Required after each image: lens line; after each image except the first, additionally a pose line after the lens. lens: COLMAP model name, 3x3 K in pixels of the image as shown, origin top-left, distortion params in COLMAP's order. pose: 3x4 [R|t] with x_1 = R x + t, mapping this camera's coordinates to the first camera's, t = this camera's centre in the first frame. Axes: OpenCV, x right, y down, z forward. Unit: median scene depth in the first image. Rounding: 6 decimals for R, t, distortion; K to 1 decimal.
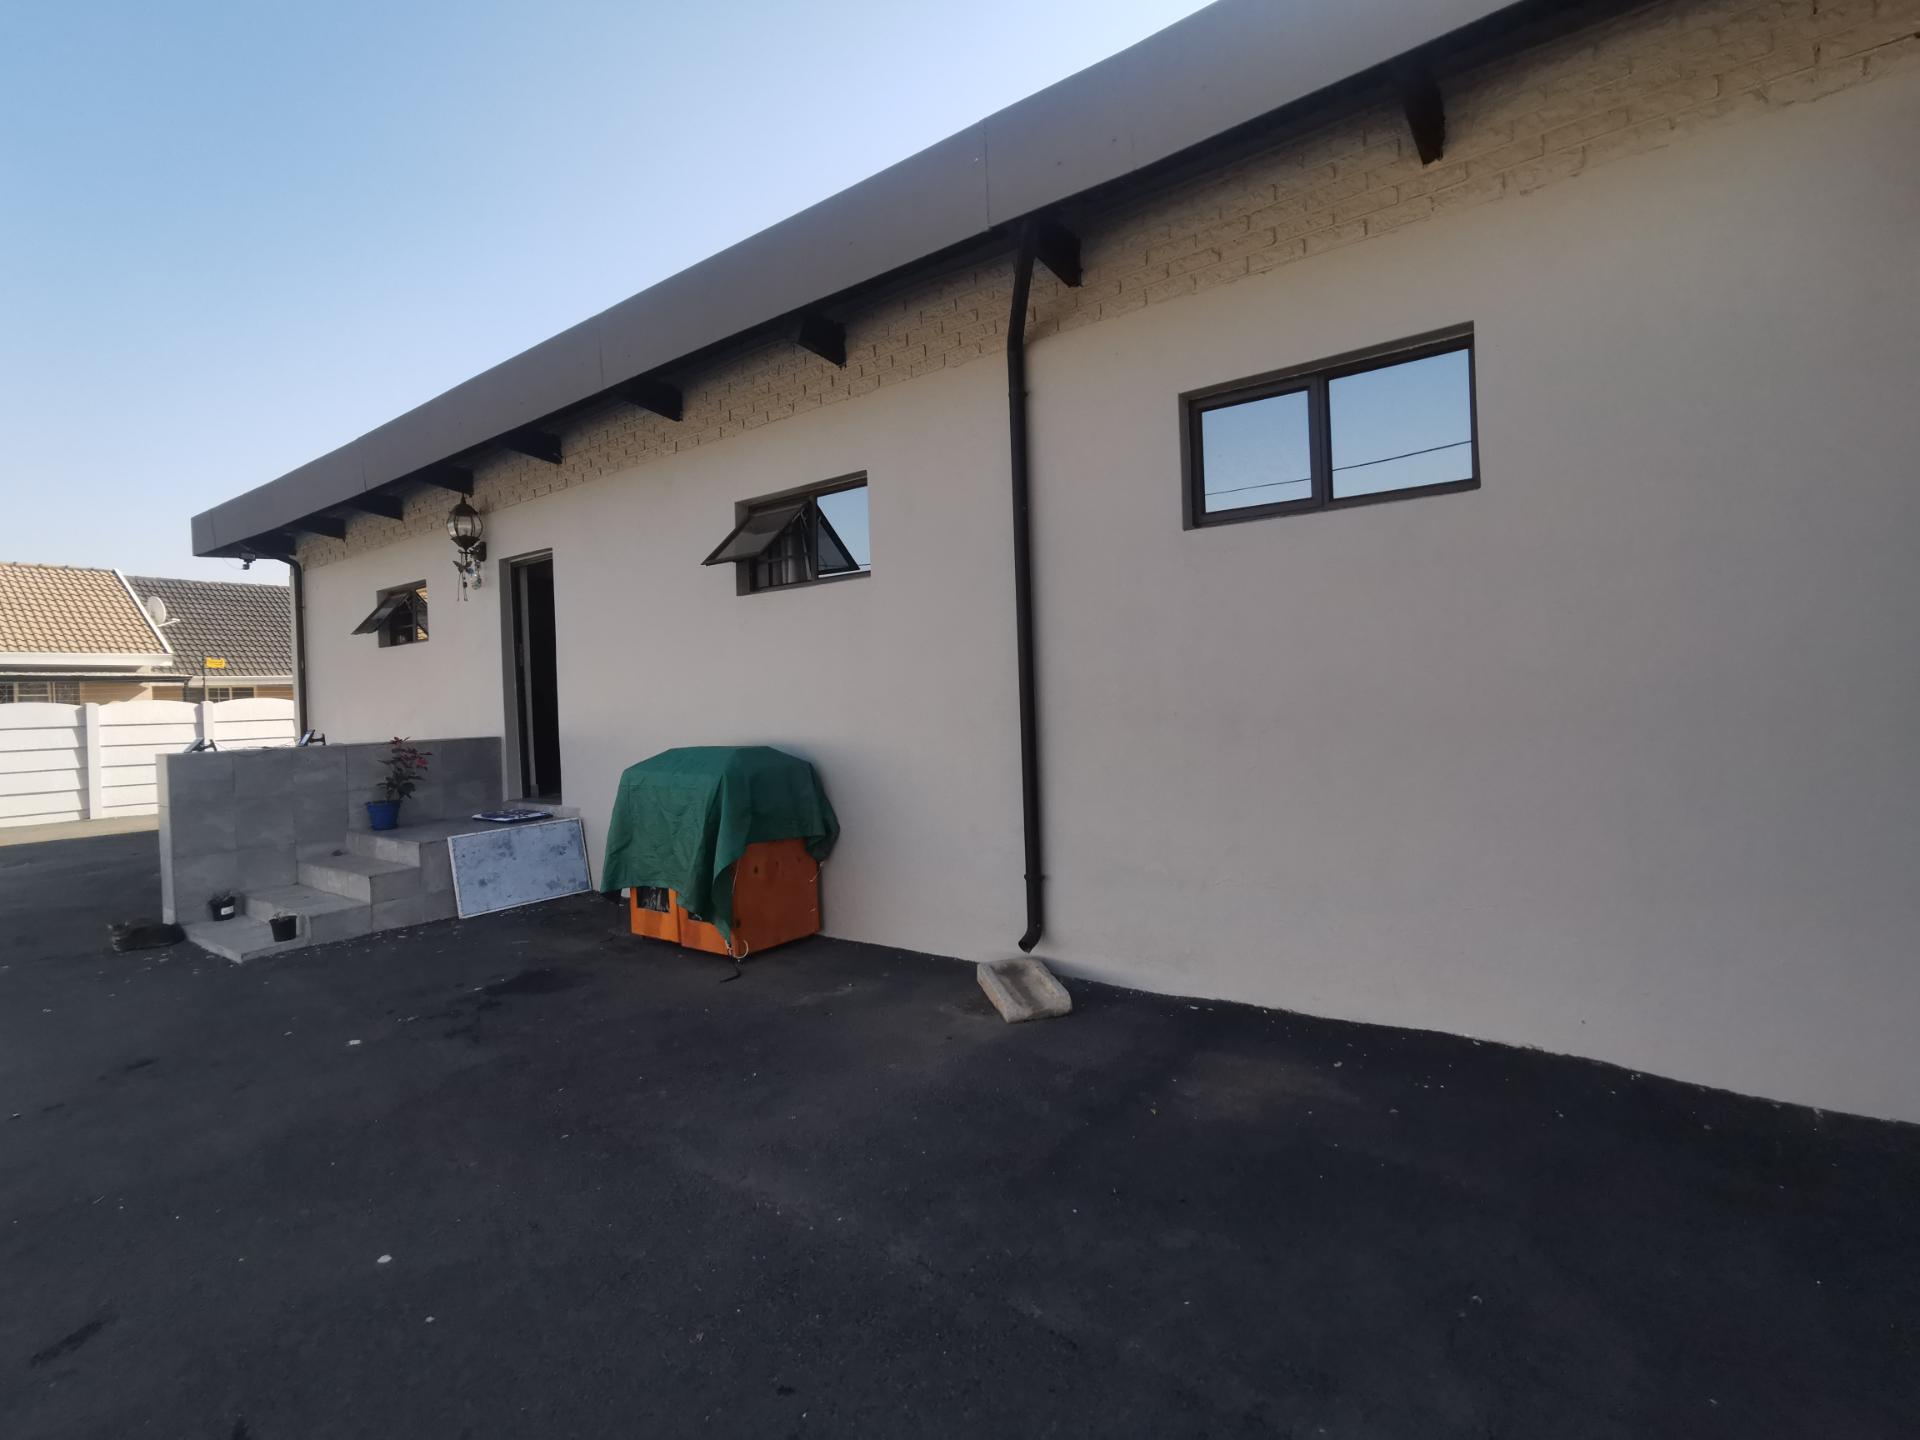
lens RADIAL K [[953.1, 0, 960.0], [0, 953.1, 720.0], [0, 0, 1]] dist [-0.052733, 0.041007]
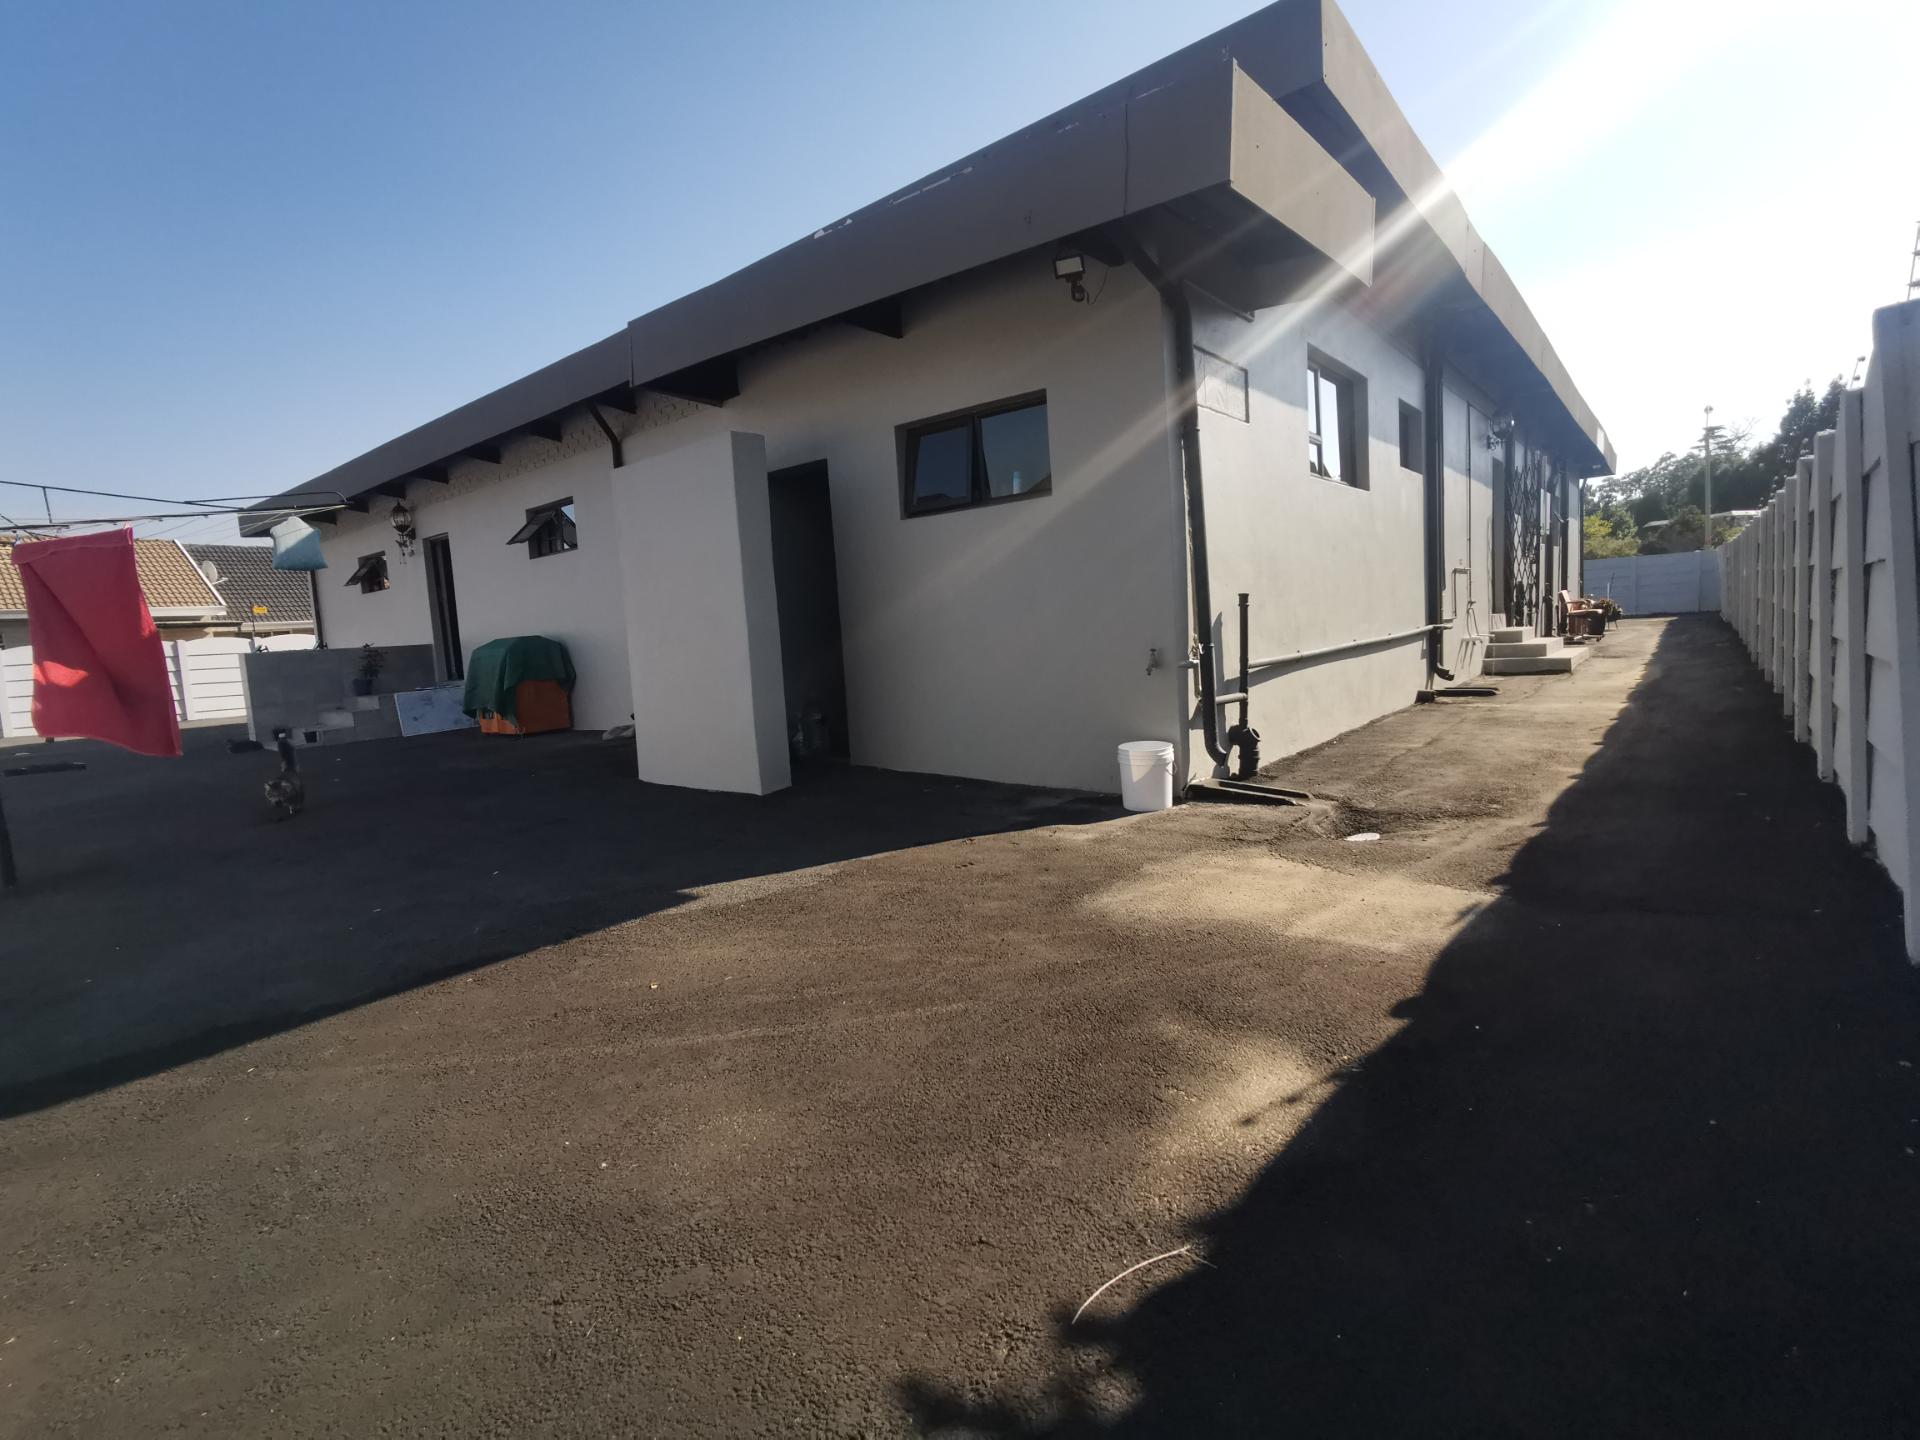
lens RADIAL K [[953.1, 0, 960.0], [0, 953.1, 720.0], [0, 0, 1]] dist [-0.052733, 0.041007]
pose [[0.999112, -0.028750, -0.030796, 0.513279], [0.030906, 0.996925, 0.072003, 0.062461], [0.028632, -0.072891, 0.996929, -0.673063]]
